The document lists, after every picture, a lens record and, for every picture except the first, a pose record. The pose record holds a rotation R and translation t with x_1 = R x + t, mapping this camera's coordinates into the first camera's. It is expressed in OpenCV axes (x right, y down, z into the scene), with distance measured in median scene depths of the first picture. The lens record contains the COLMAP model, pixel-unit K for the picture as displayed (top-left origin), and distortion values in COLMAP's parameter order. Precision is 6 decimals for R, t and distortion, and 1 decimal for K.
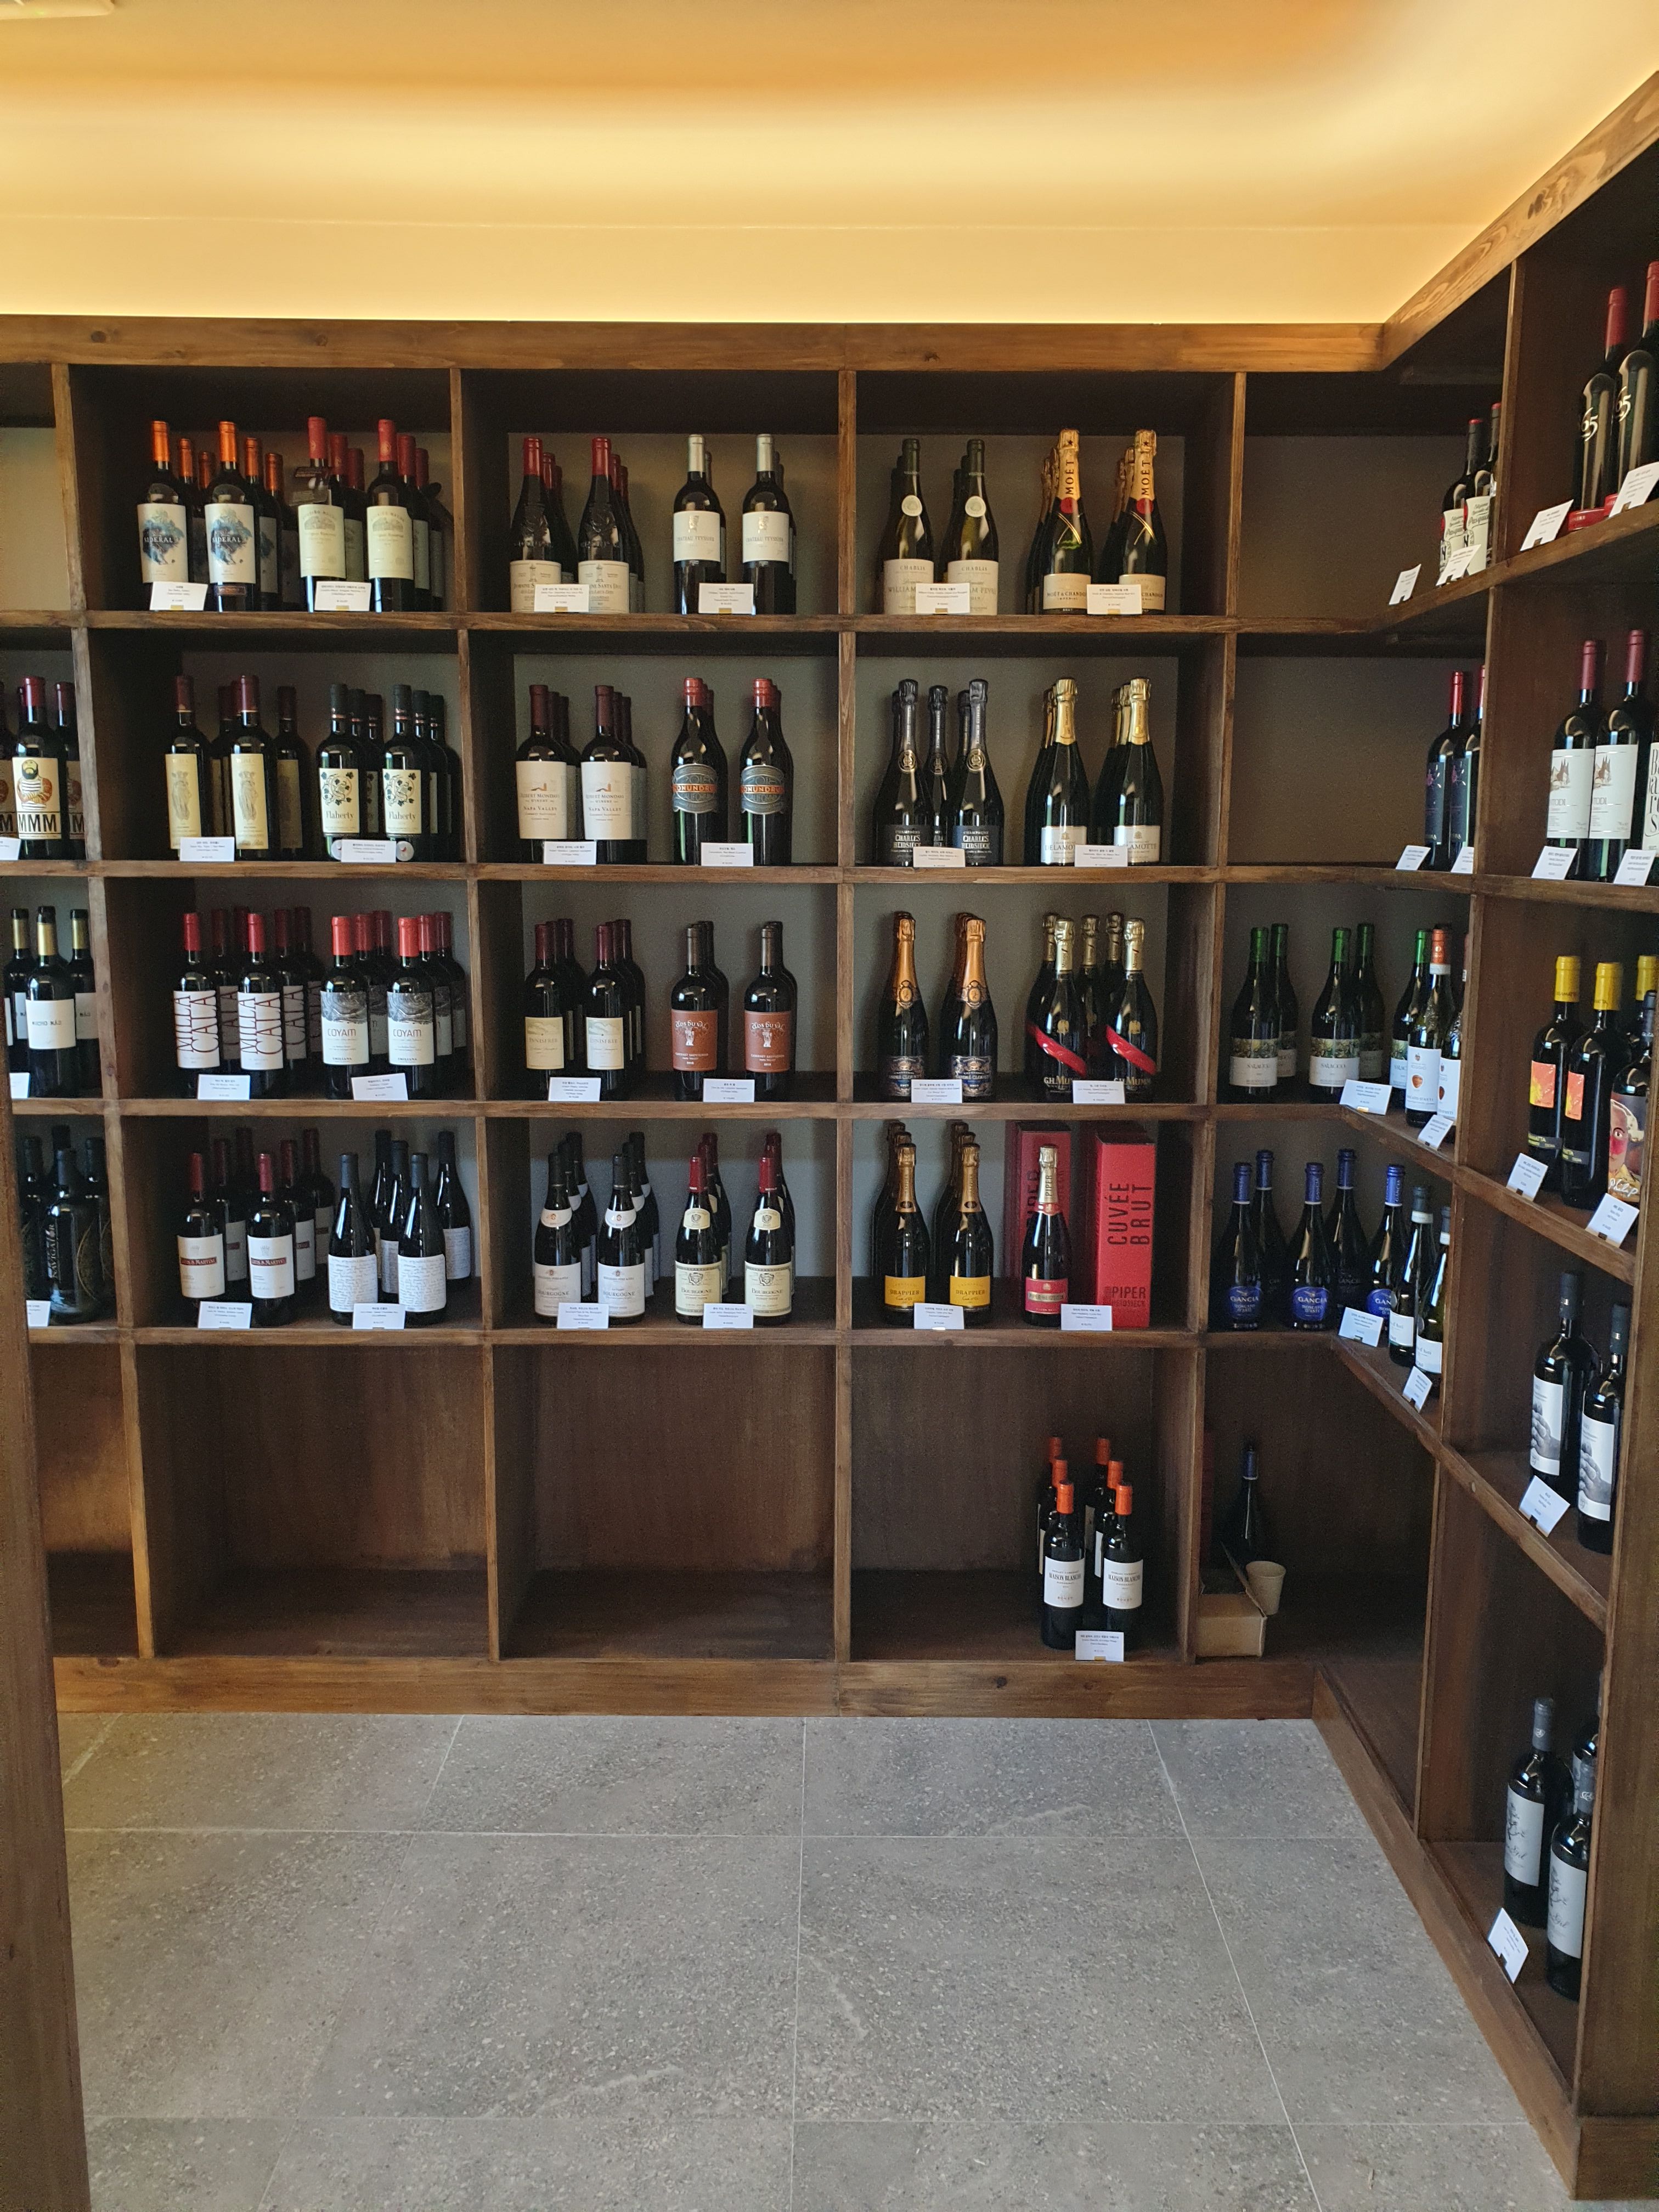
lens RADIAL K [[1706.7, 0, 836.0], [0, 1706.7, 1117.2], [0, 0, 1]] dist [0.050697, -0.066007]
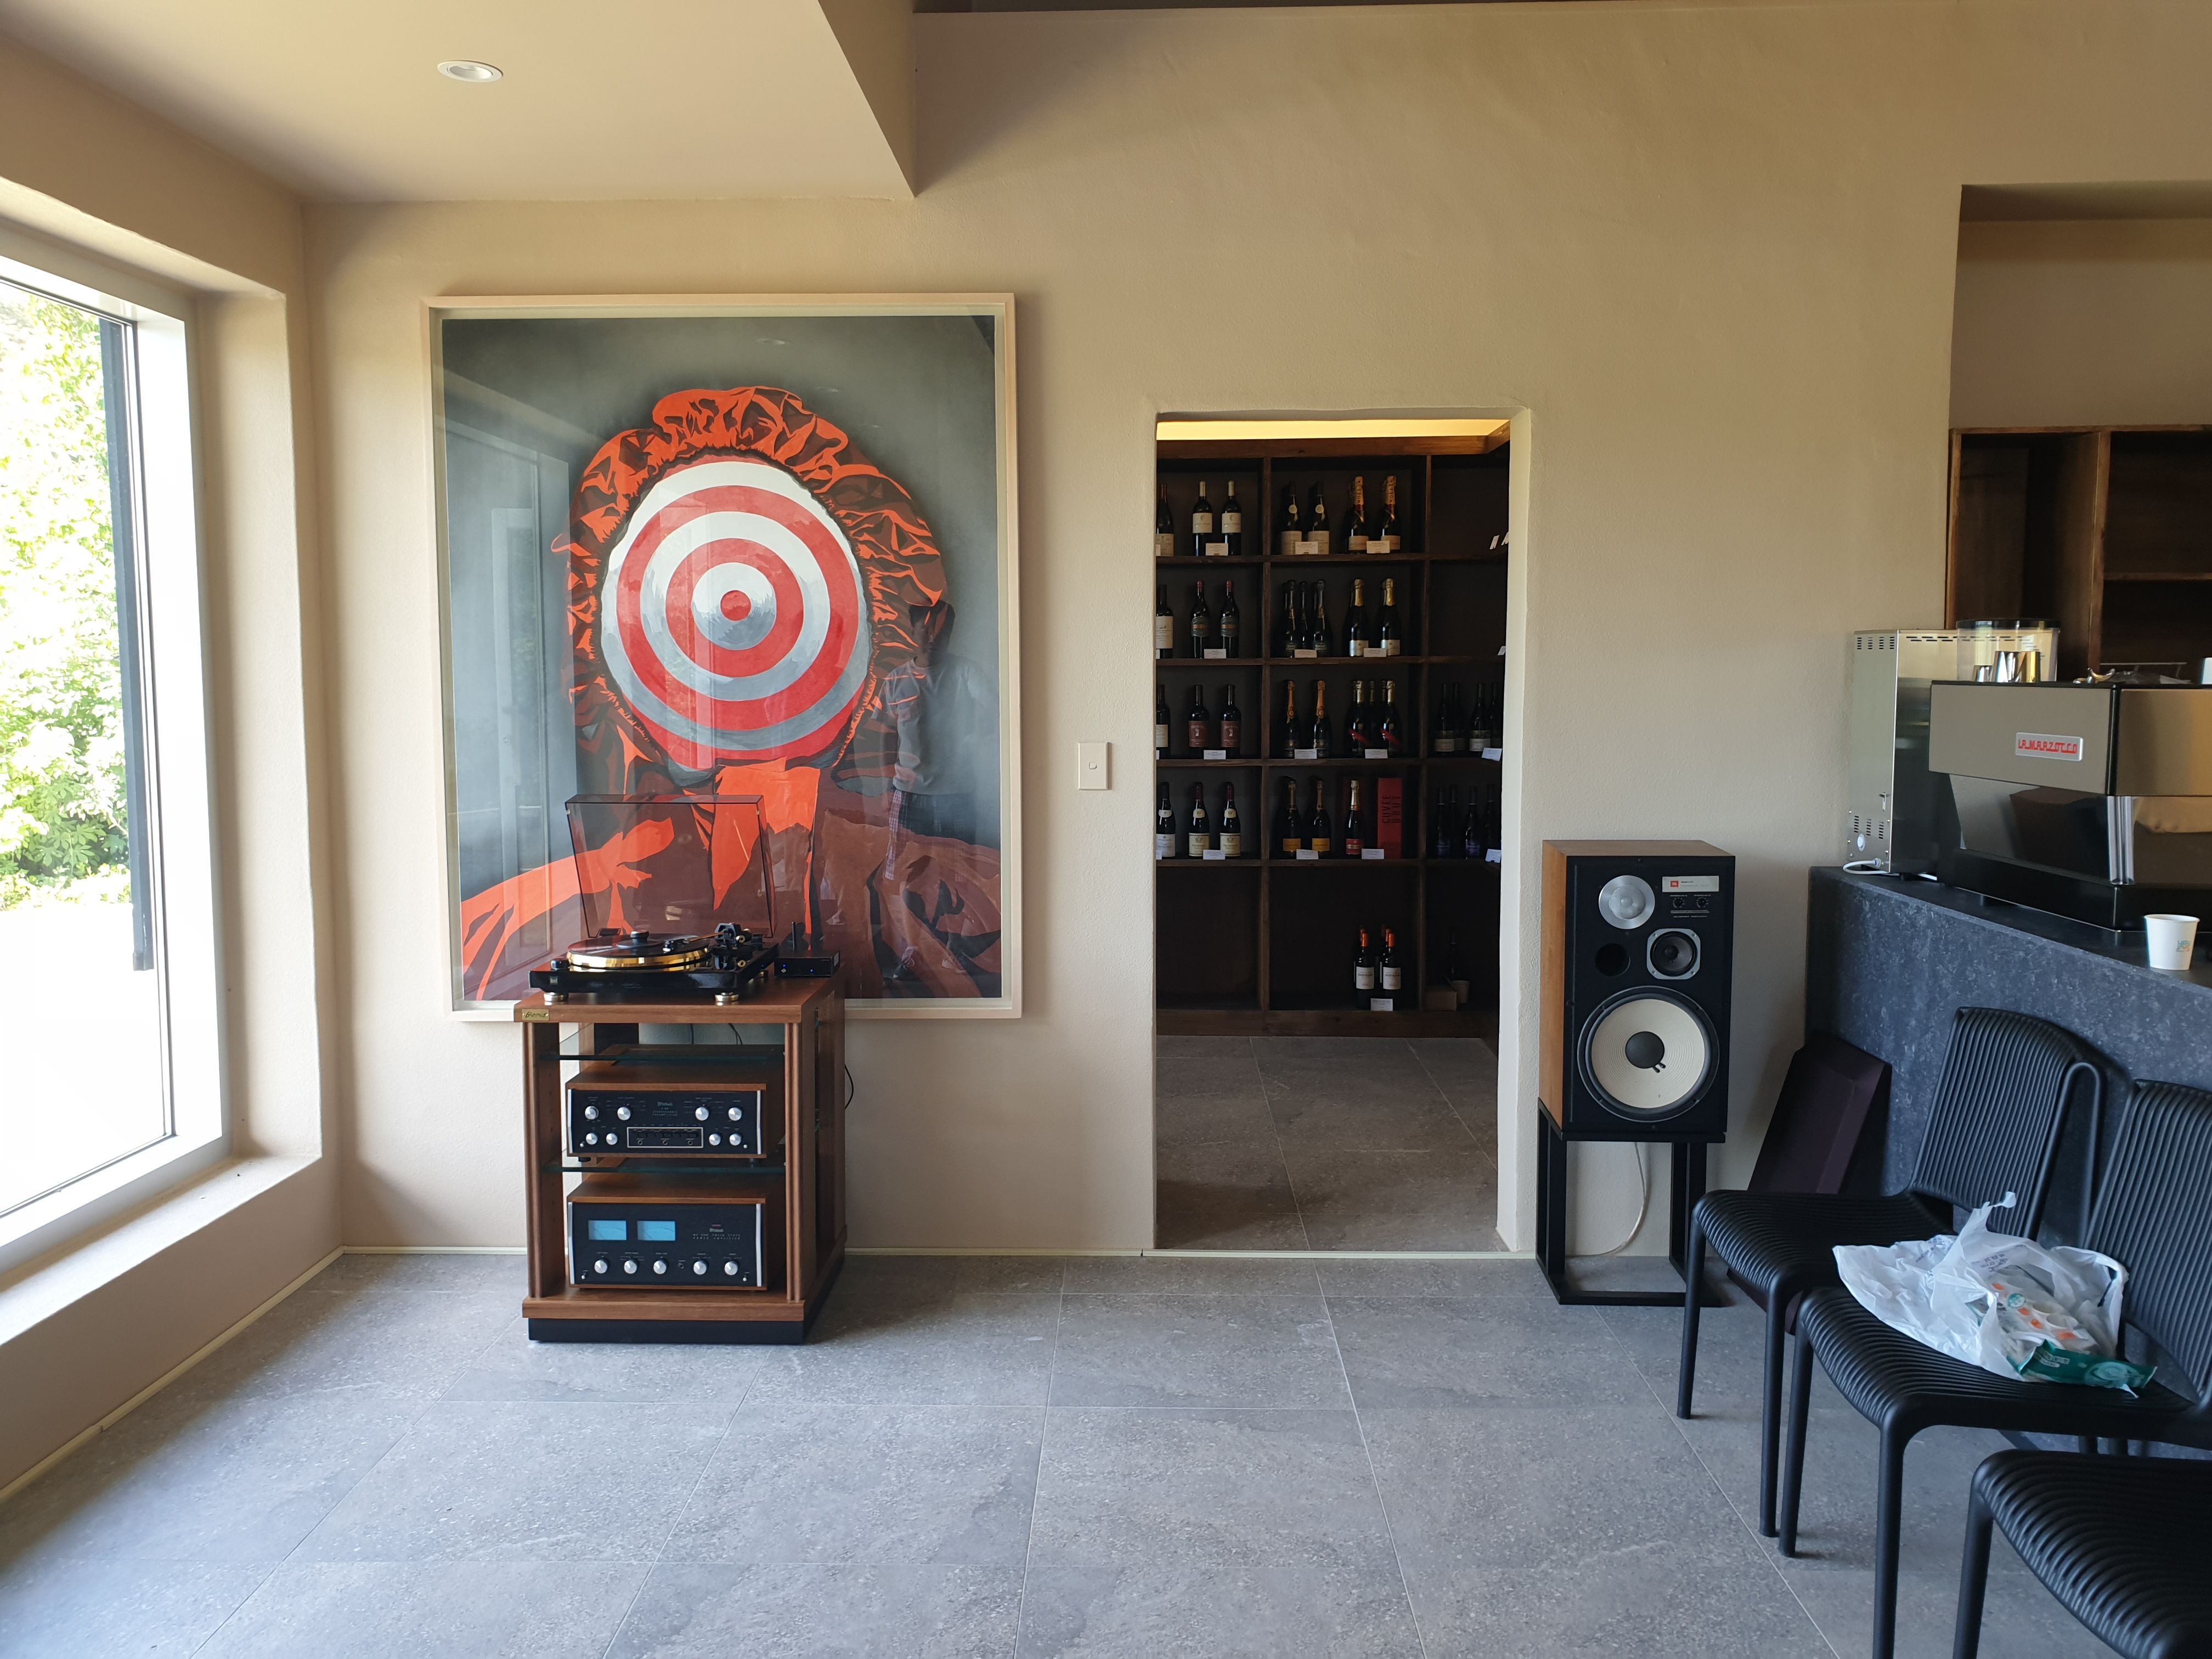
lens RADIAL K [[1706.7, 0, 1108.5], [0, 1706.7, 810.0], [0, 0, 1]] dist [0.050697, -0.066007]
pose [[0.999706, -0.006104, -0.023463, -0.152979], [0.004111, 0.996452, -0.084067, 0.252055], [0.023893, 0.083946, 0.996184, -1.295025]]
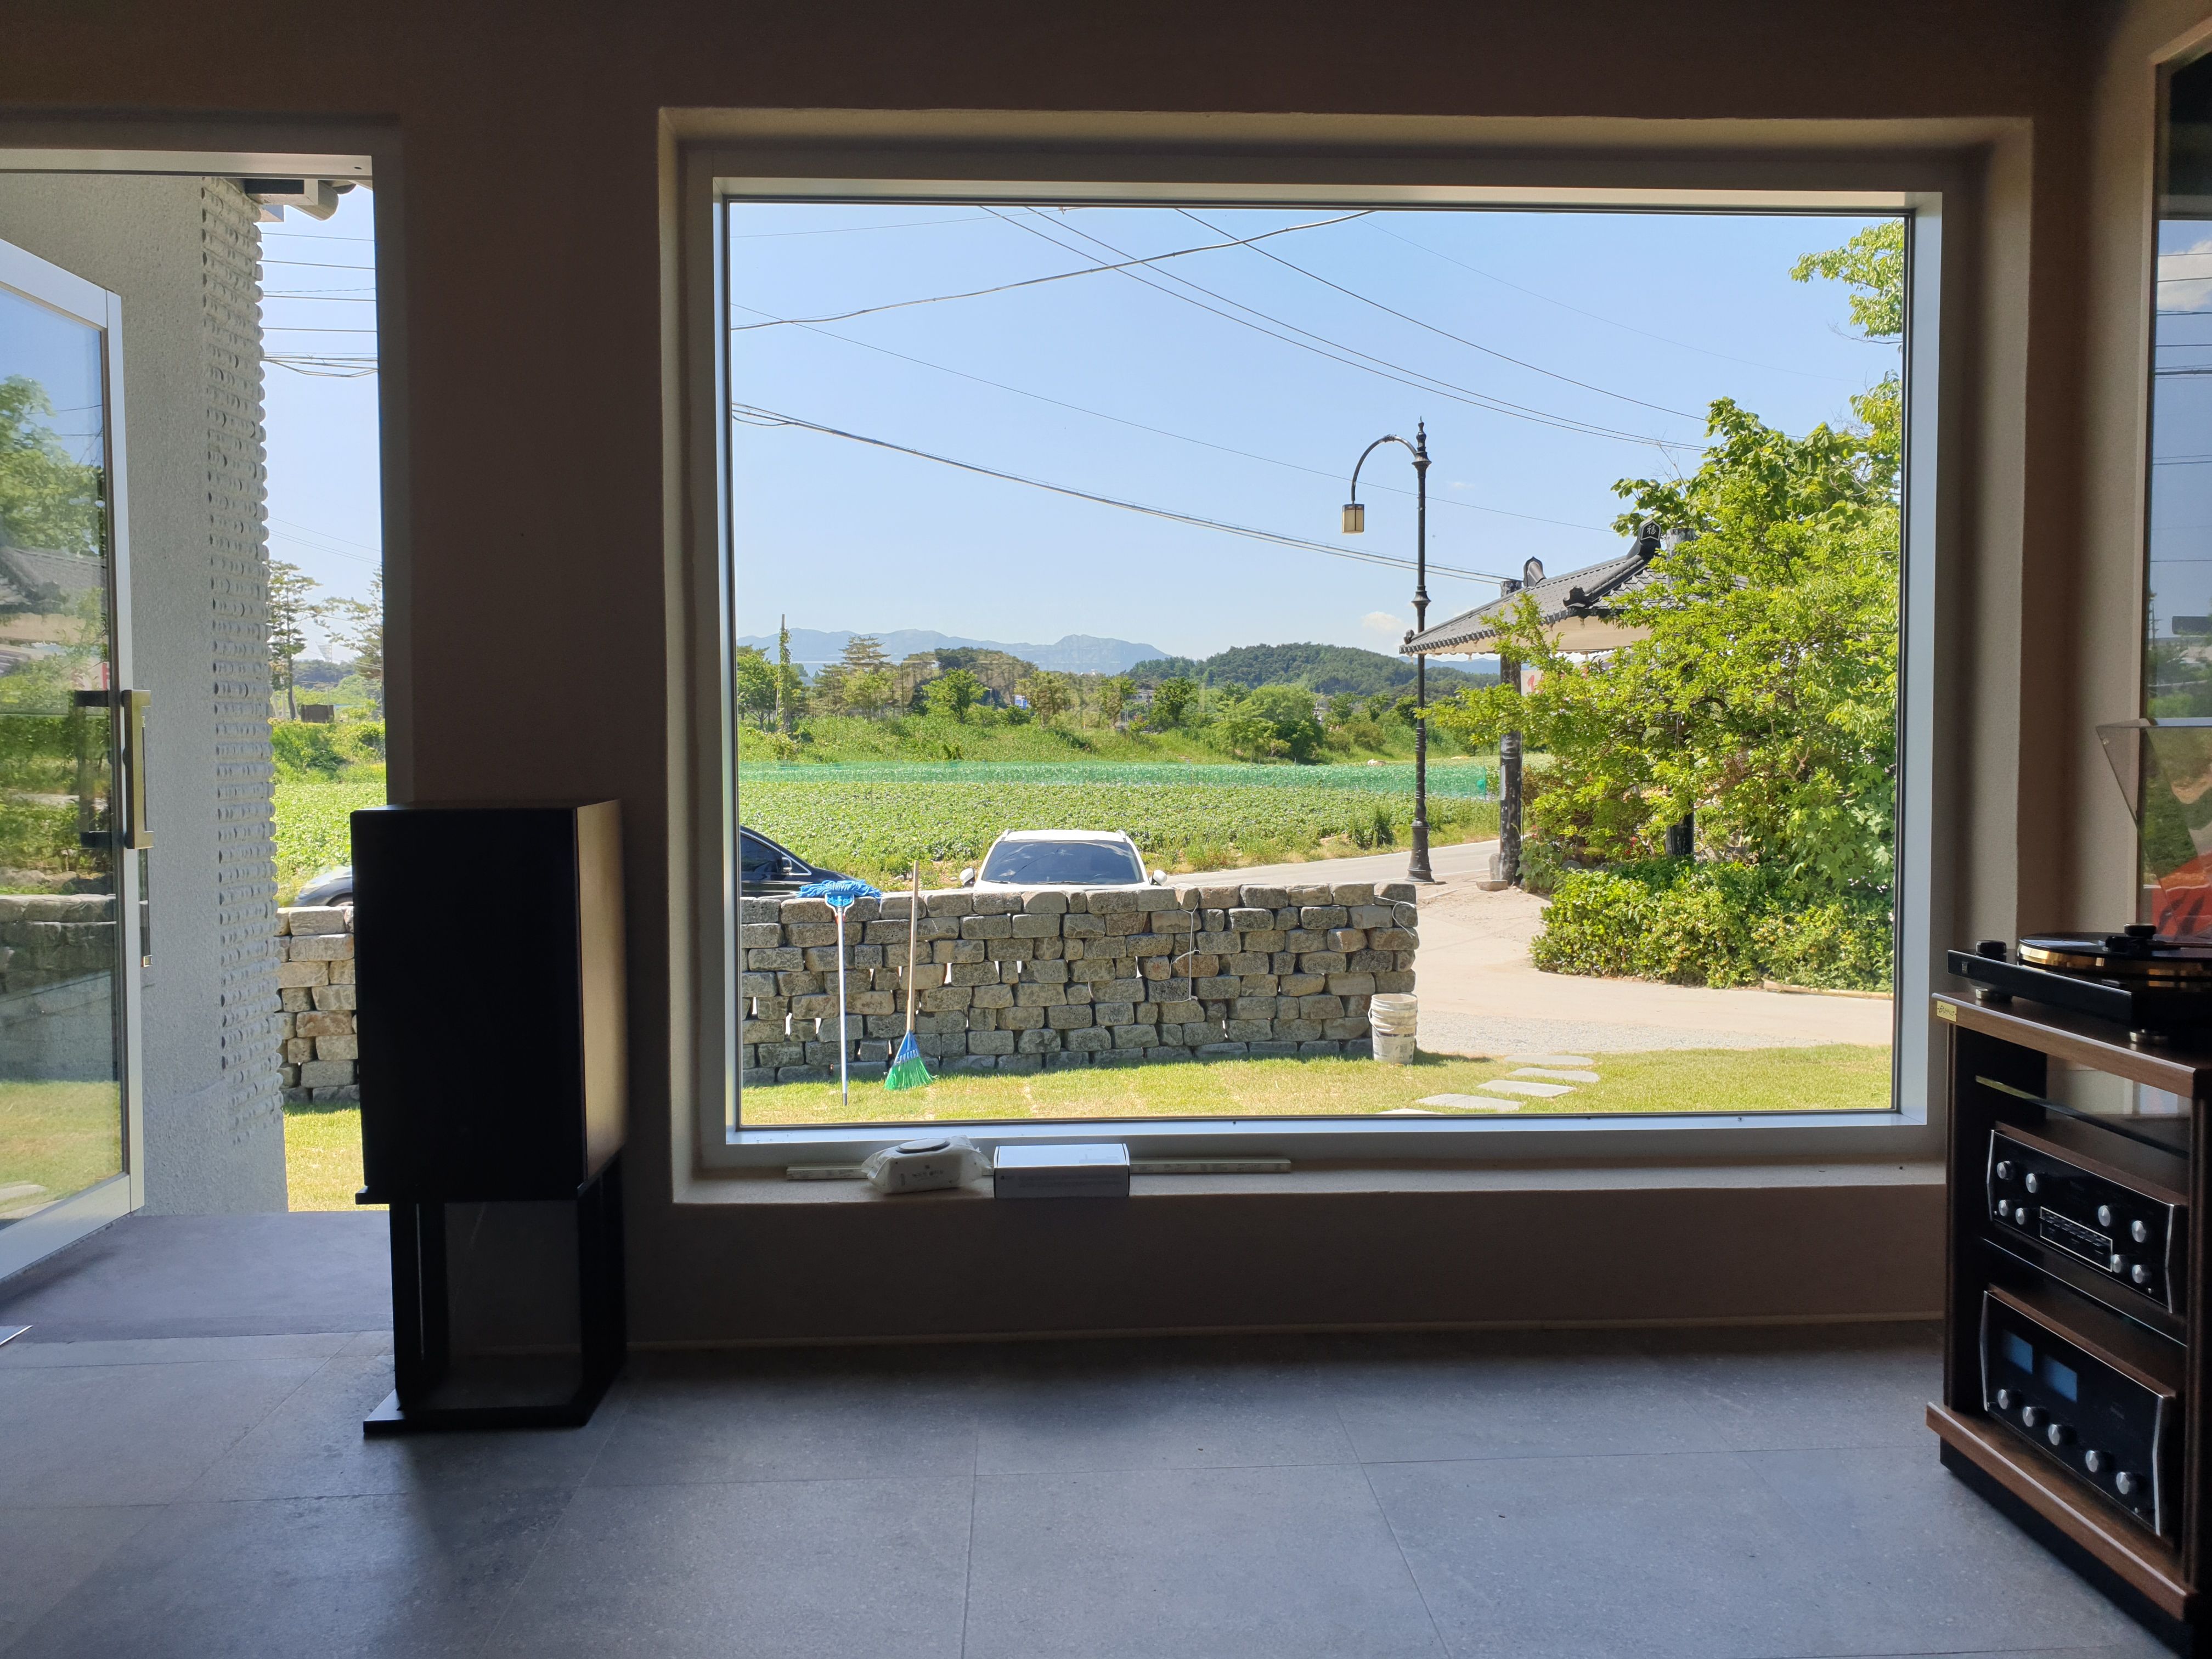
lens RADIAL K [[1706.7, 0, 1120.3], [0, 1706.7, 820.5], [0, 0, 1]] dist [0.050697, -0.066007]
pose [[0.045197, 0.033993, -0.998400, 0.277051], [-0.154198, 0.987681, 0.026648, 0.237455], [0.987006, 0.152746, 0.049881, -0.538786]]
